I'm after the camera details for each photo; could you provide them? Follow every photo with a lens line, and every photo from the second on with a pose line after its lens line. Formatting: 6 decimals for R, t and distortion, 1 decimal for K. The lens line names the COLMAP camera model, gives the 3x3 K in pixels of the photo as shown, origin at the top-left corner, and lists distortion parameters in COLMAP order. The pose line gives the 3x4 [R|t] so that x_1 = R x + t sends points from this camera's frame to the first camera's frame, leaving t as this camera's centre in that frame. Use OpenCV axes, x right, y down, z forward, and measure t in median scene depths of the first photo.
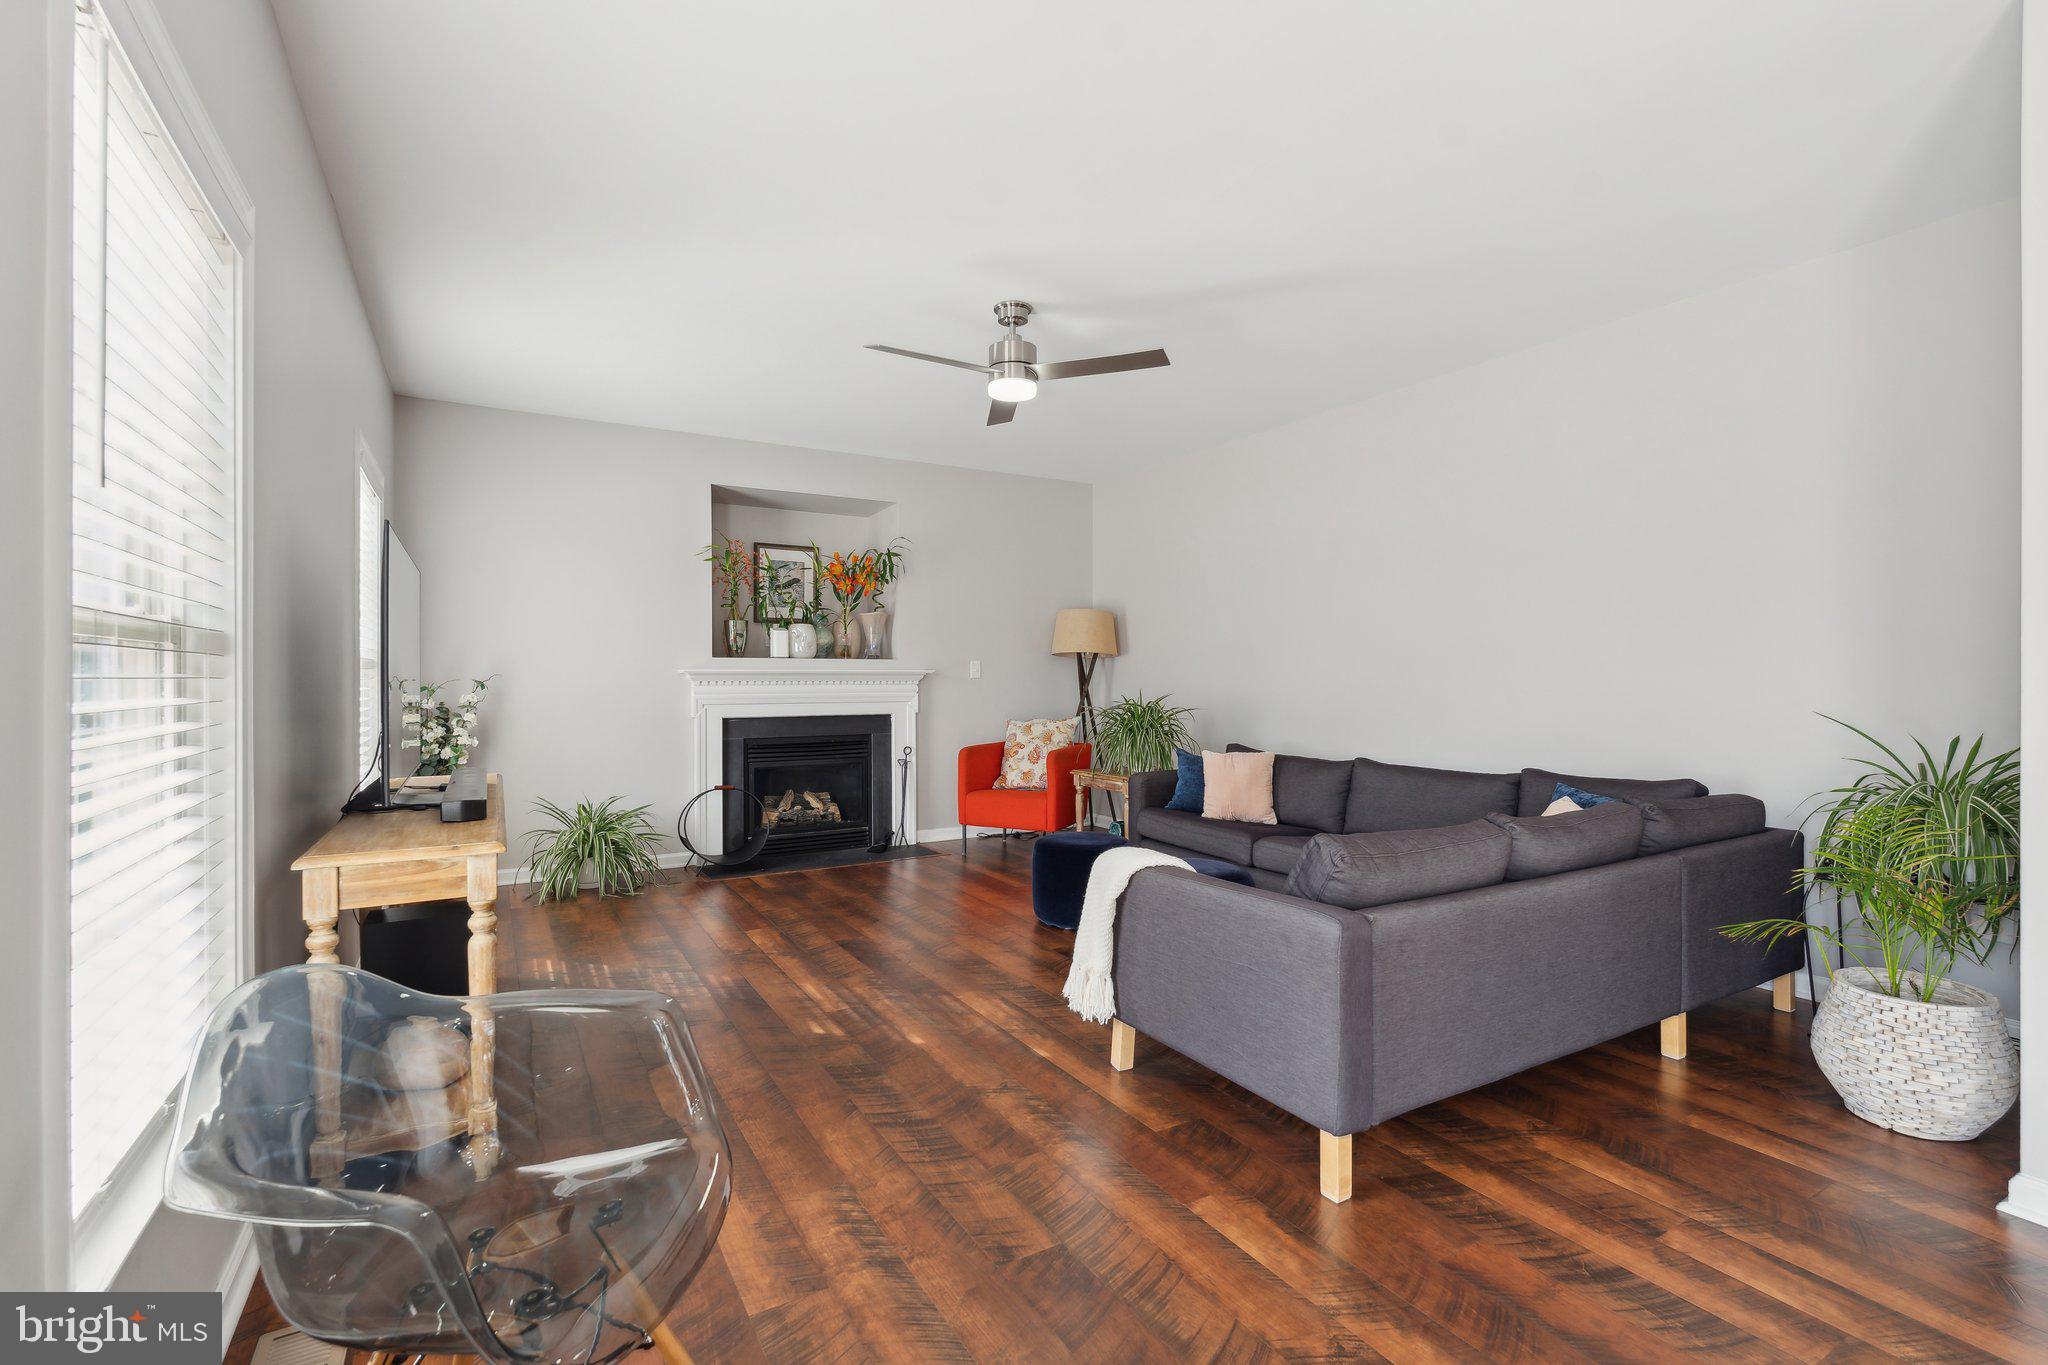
lens RADIAL K [[923.4, 0, 1020.7], [0, 923.4, 673.6], [0, 0, 1]] dist [-0.000425, -0.000081]
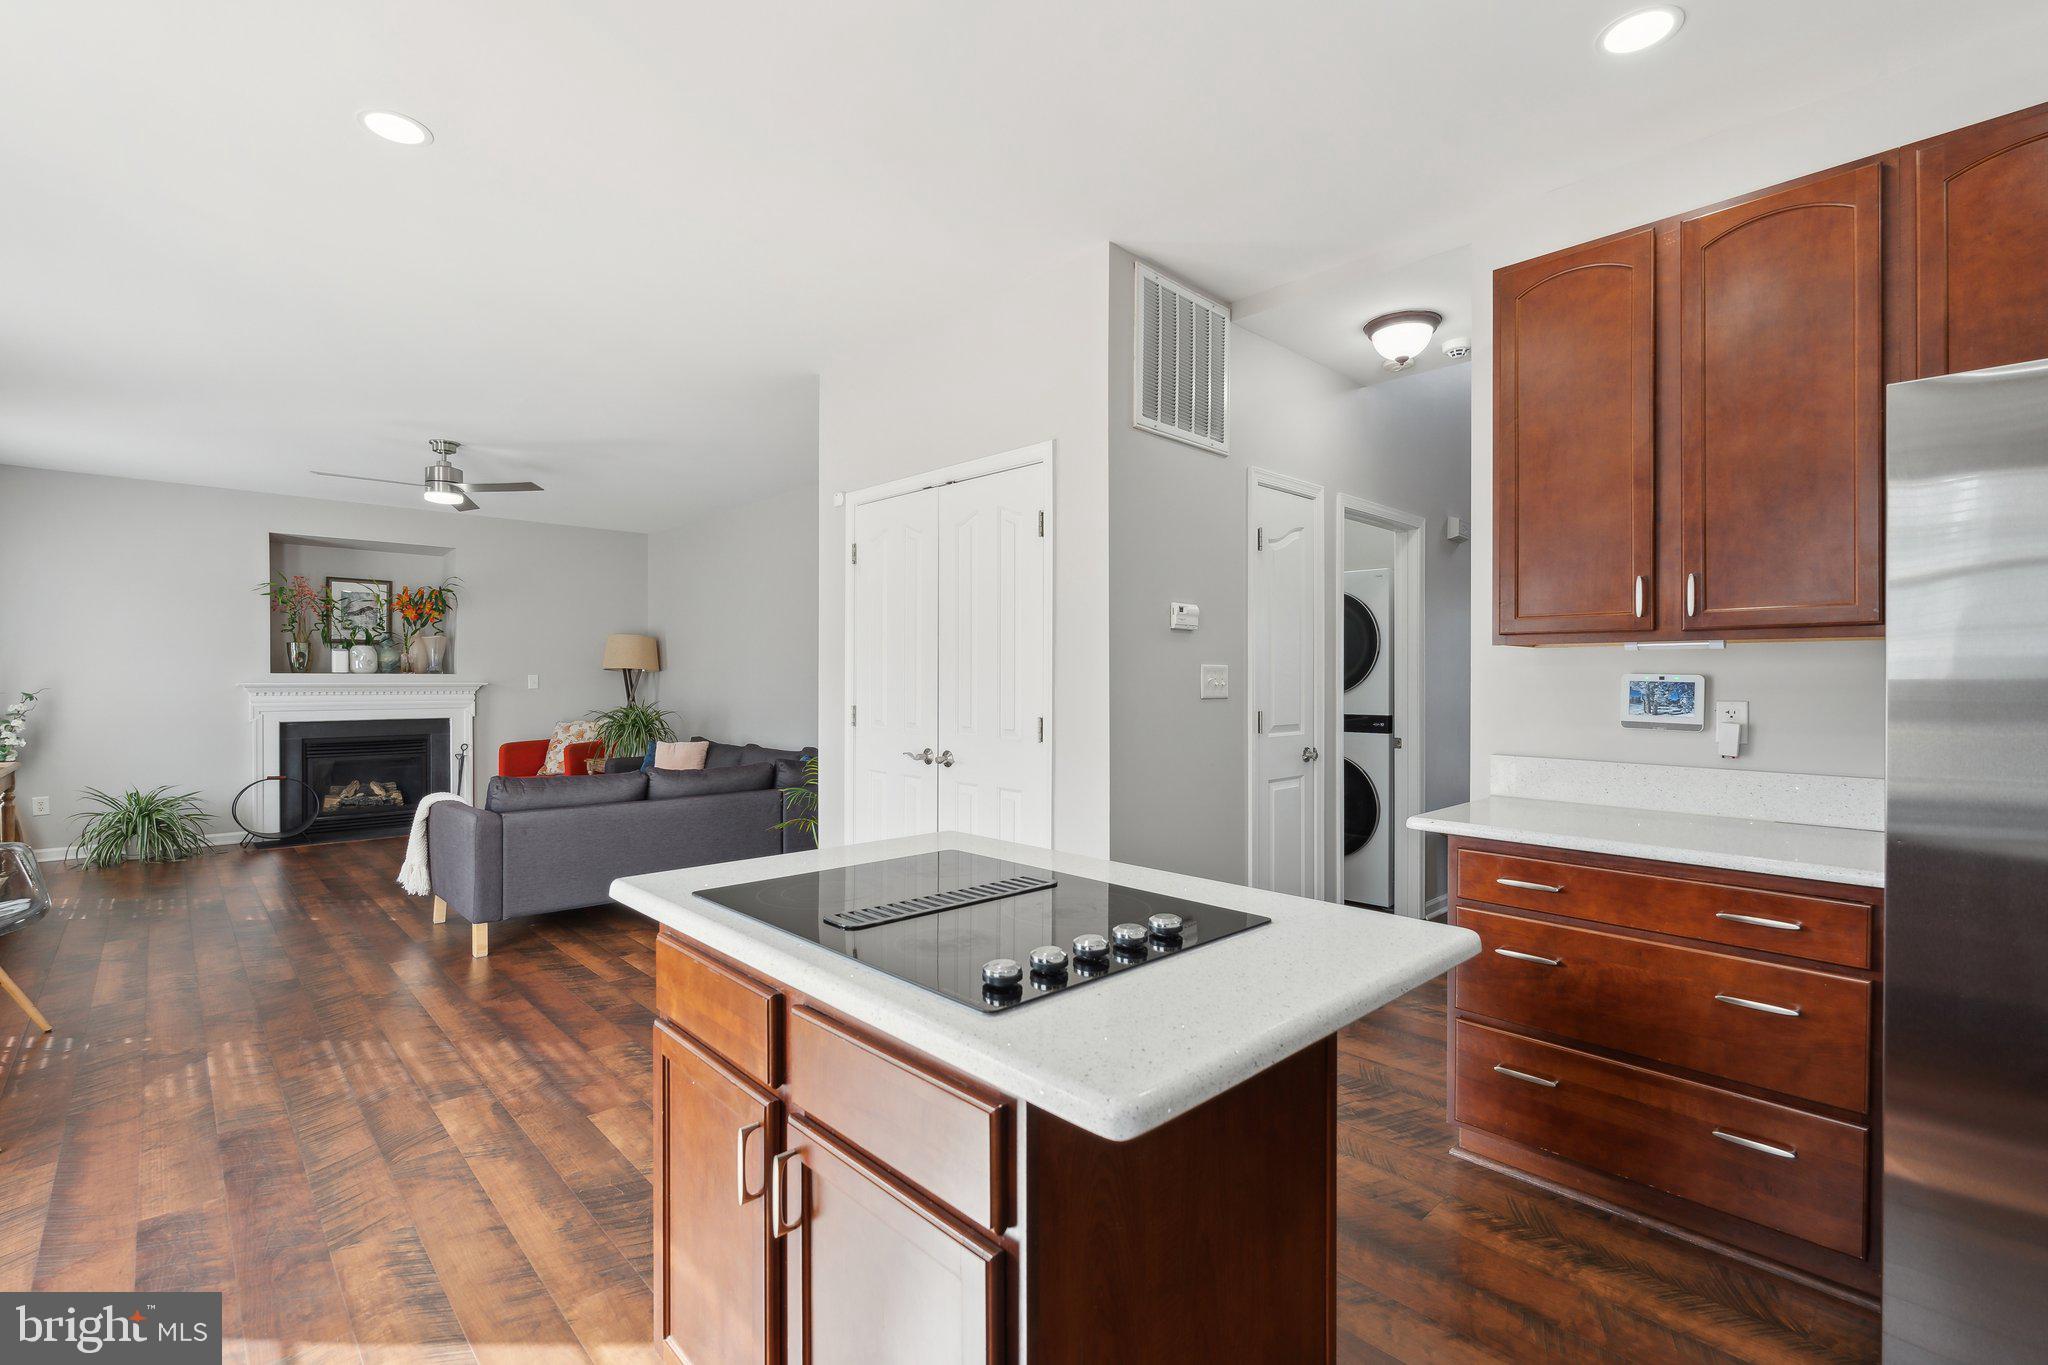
lens RADIAL K [[936.1, 0, 1049.2], [0, 936.1, 678.4], [0, 0, 1]] dist [-0.001433, -0.000580]
pose [[0.972930, 0.000640, 0.231101, 0.385263], [-0.001137, 0.999997, 0.002018, -0.014045], [-0.231099, -0.002226, 0.972928, -0.450043]]
